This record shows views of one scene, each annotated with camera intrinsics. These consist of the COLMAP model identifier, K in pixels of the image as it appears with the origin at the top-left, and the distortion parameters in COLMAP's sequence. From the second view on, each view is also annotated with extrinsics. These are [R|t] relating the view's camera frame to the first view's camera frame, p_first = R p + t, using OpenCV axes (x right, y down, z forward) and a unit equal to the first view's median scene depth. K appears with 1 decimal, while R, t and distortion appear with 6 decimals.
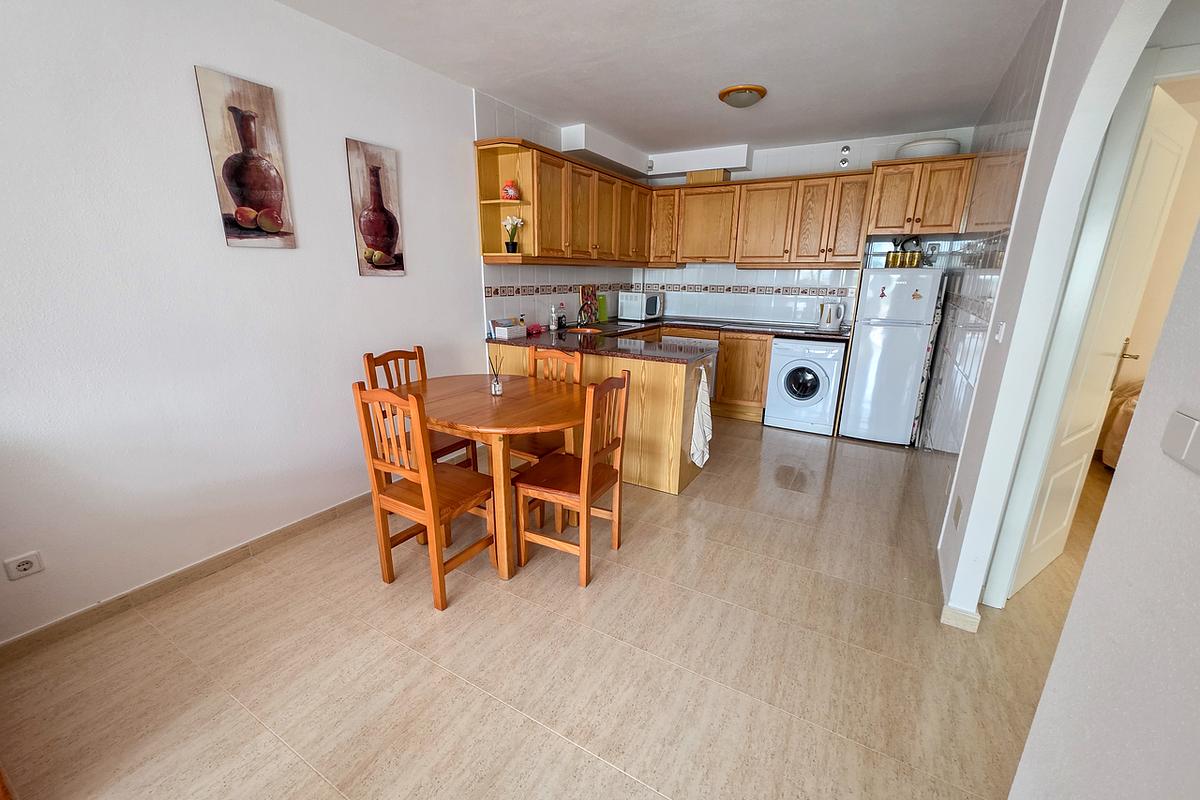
lens RADIAL K [[480.4, 0, 598.9], [0, 480.4, 406.2], [0, 0, 1]] dist [0.002239, -0.000828]
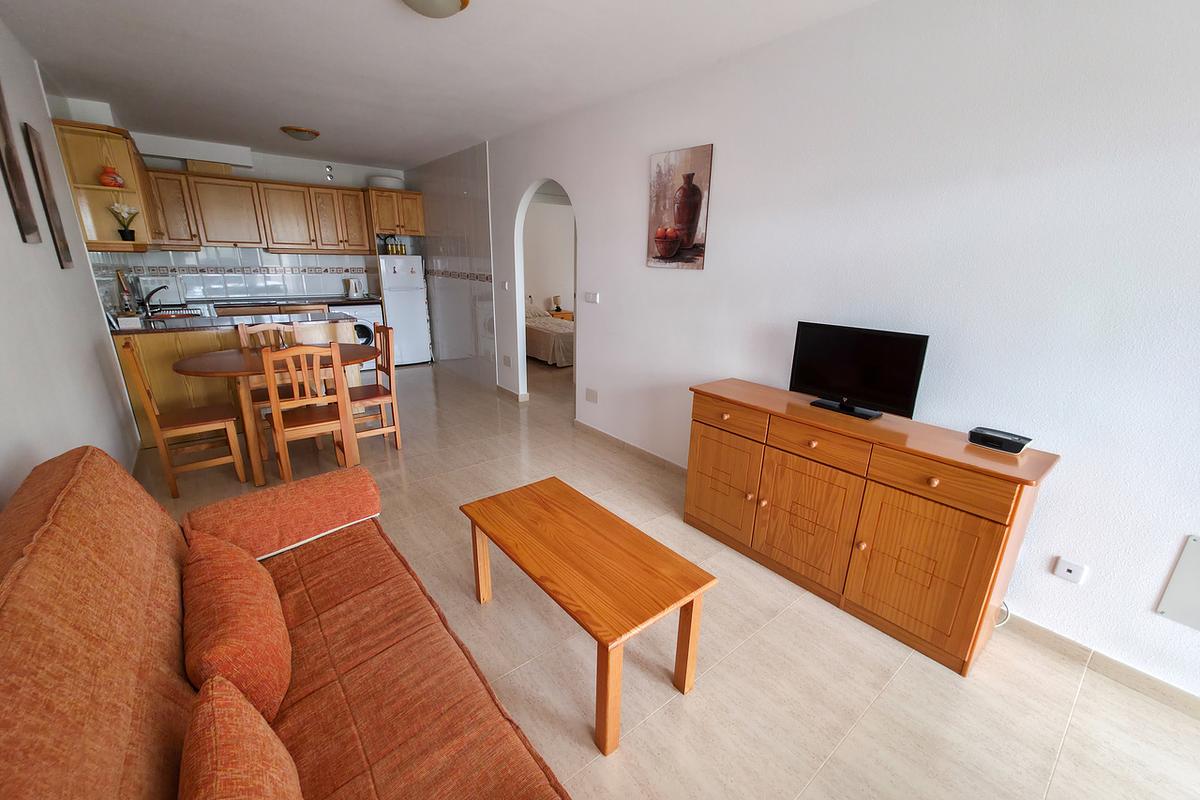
lens RADIAL K [[480.4, 0, 601.7], [0, 480.4, 408.3], [0, 0, 1]] dist [0.002239, -0.000828]
pose [[0.357066, -0.282018, 0.890488, -0.696582], [0.232233, 0.950202, 0.207809, 0.027615], [-0.904749, 0.132599, 0.404779, -0.210044]]
